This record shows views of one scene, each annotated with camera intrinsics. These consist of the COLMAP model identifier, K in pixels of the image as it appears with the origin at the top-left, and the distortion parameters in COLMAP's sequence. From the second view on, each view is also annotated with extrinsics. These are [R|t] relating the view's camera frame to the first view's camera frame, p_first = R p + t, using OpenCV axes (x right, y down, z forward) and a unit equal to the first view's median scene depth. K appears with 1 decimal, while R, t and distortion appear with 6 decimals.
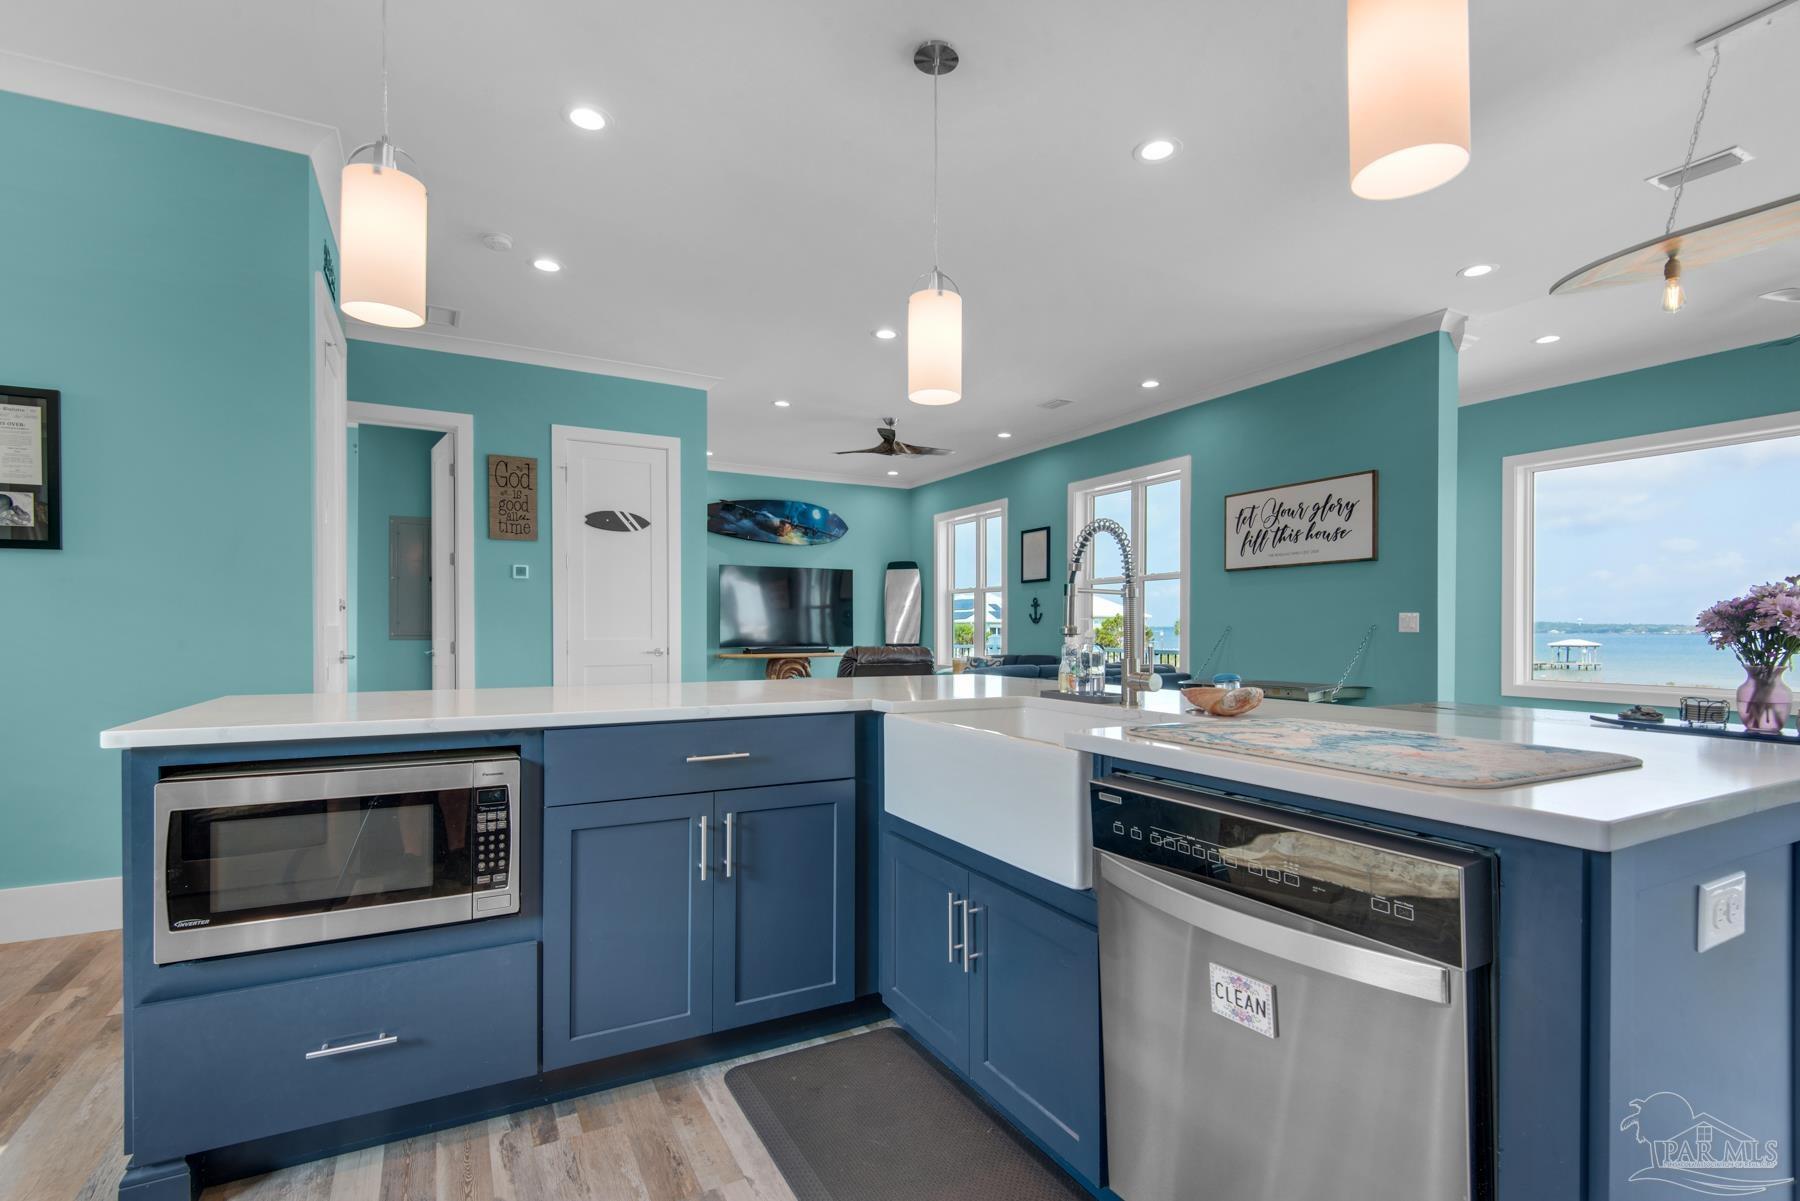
lens RADIAL K [[836.8, 0, 897.7], [0, 836.8, 624.4], [0, 0, 1]] dist [0.001327, -0.000353]
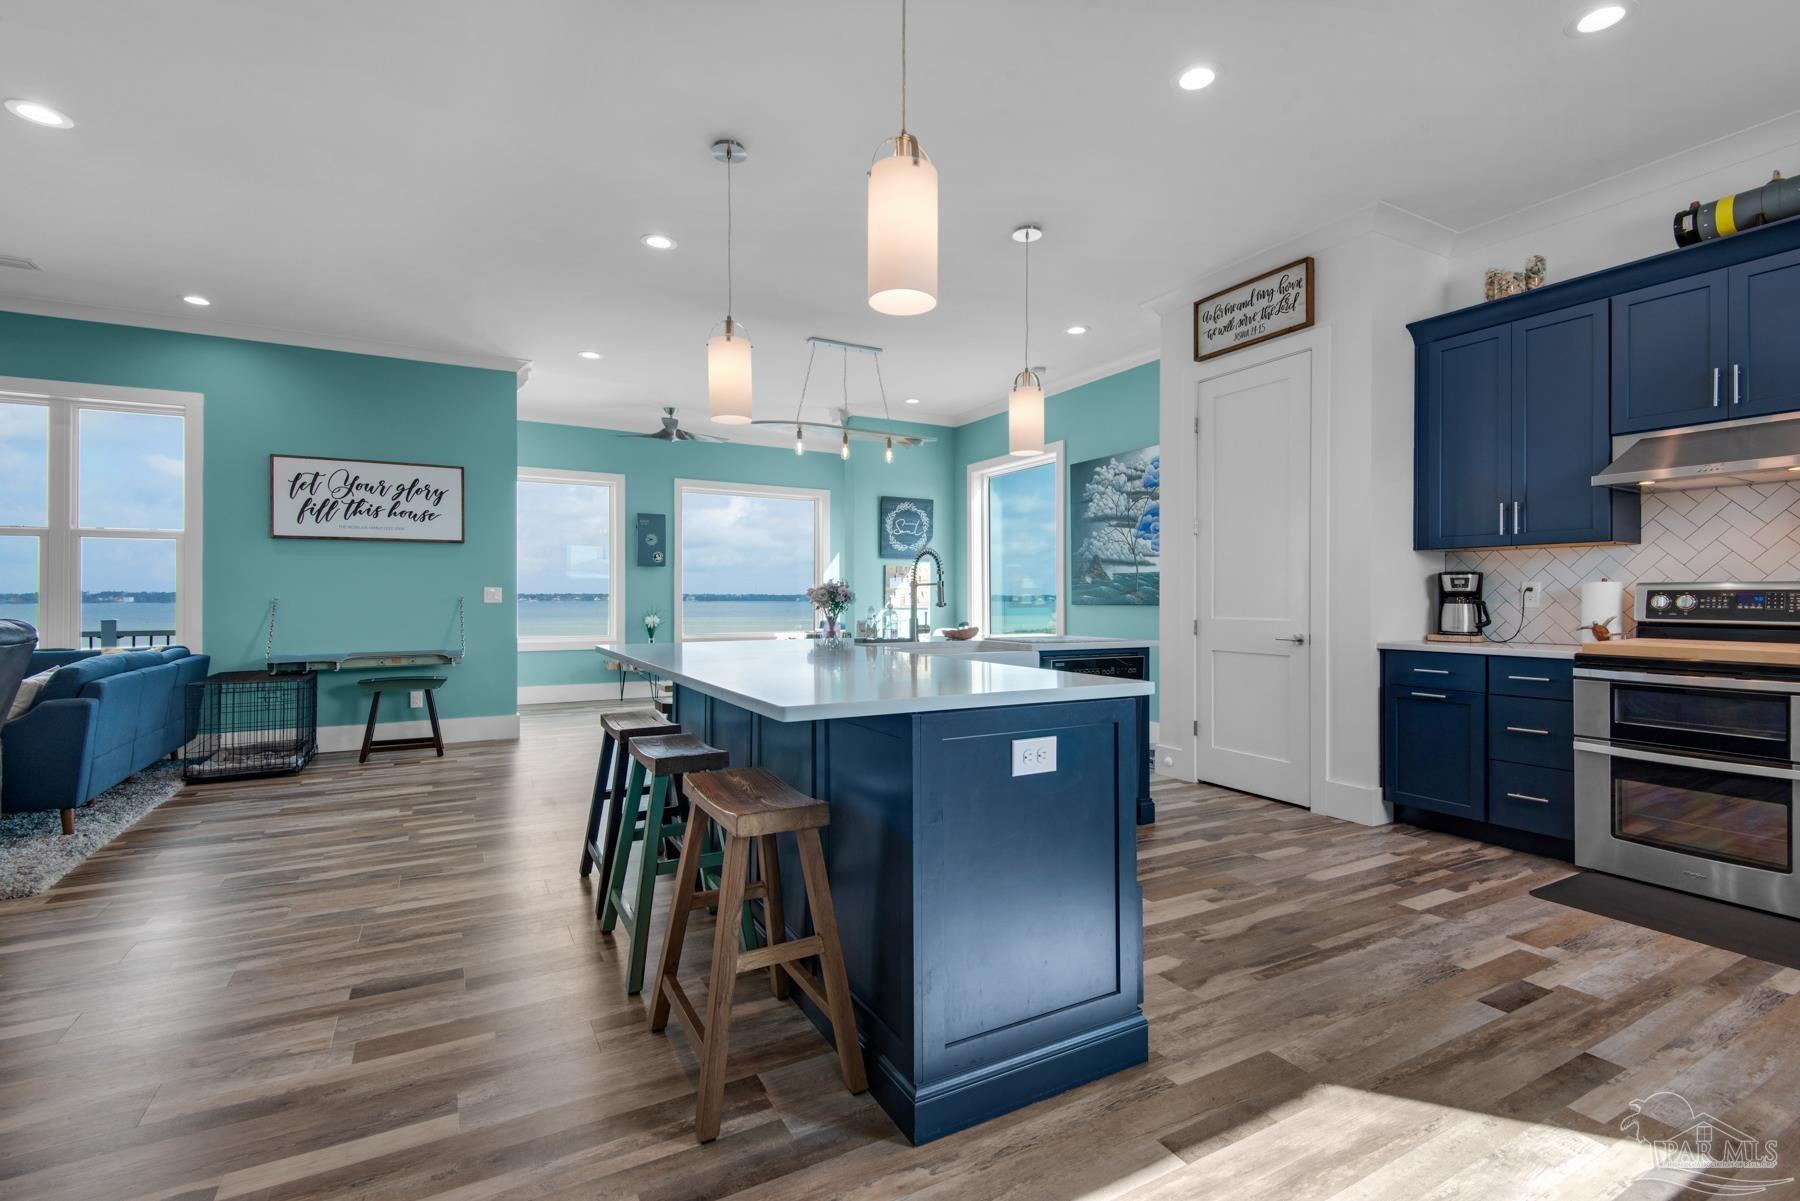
lens RADIAL K [[836.8, 0, 897.7], [0, 836.8, 624.4], [0, 0, 1]] dist [0.001327, -0.000353]
pose [[-0.013330, -0.034117, 0.999329, -0.577894], [-0.004809, 0.999408, 0.034055, -0.003680], [-0.999900, -0.004352, -0.013486, 0.361812]]
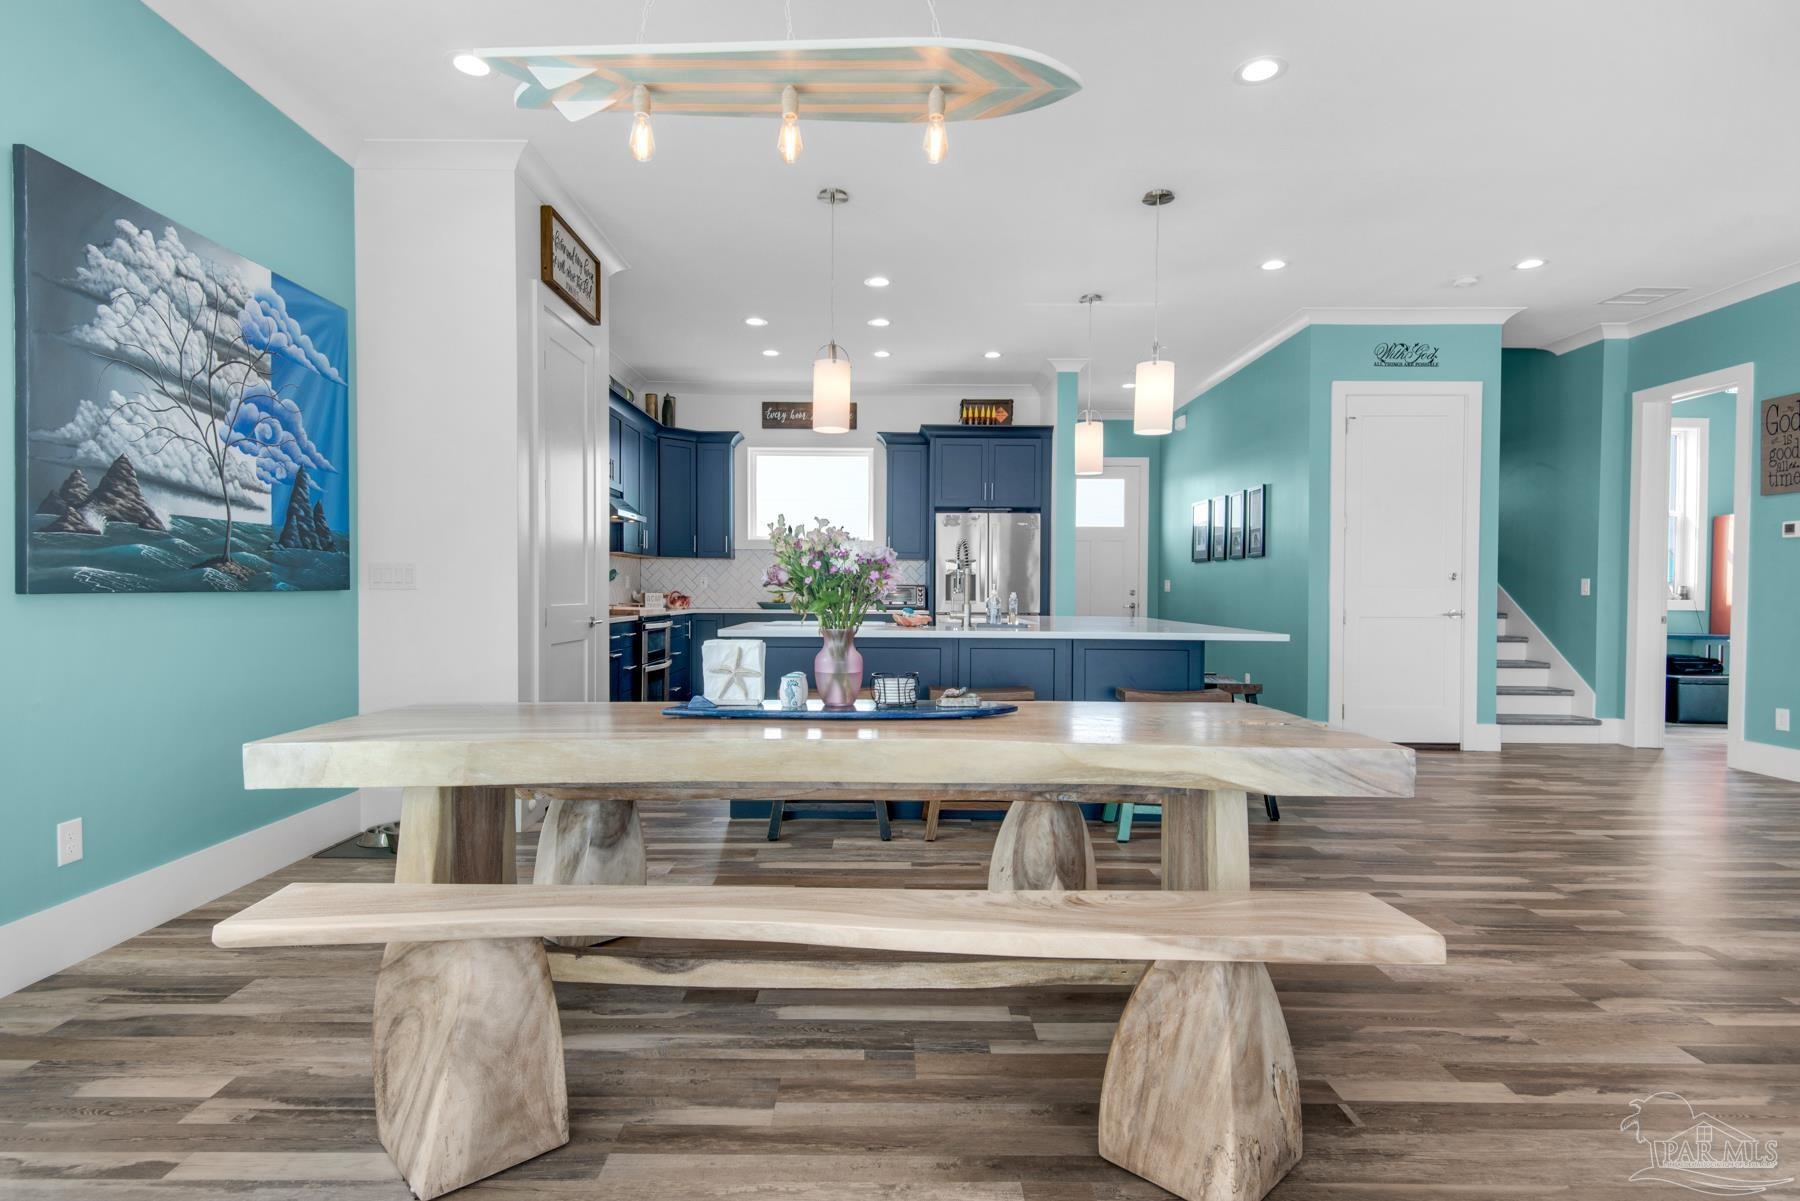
lens RADIAL K [[836.8, 0, 897.7], [0, 836.8, 624.4], [0, 0, 1]] dist [0.001327, -0.000353]
pose [[-0.474342, 0.029399, -0.879850, 0.719250], [-0.005427, 0.999326, 0.036317, 0.005745], [0.880324, 0.022001, -0.473862, 0.614561]]
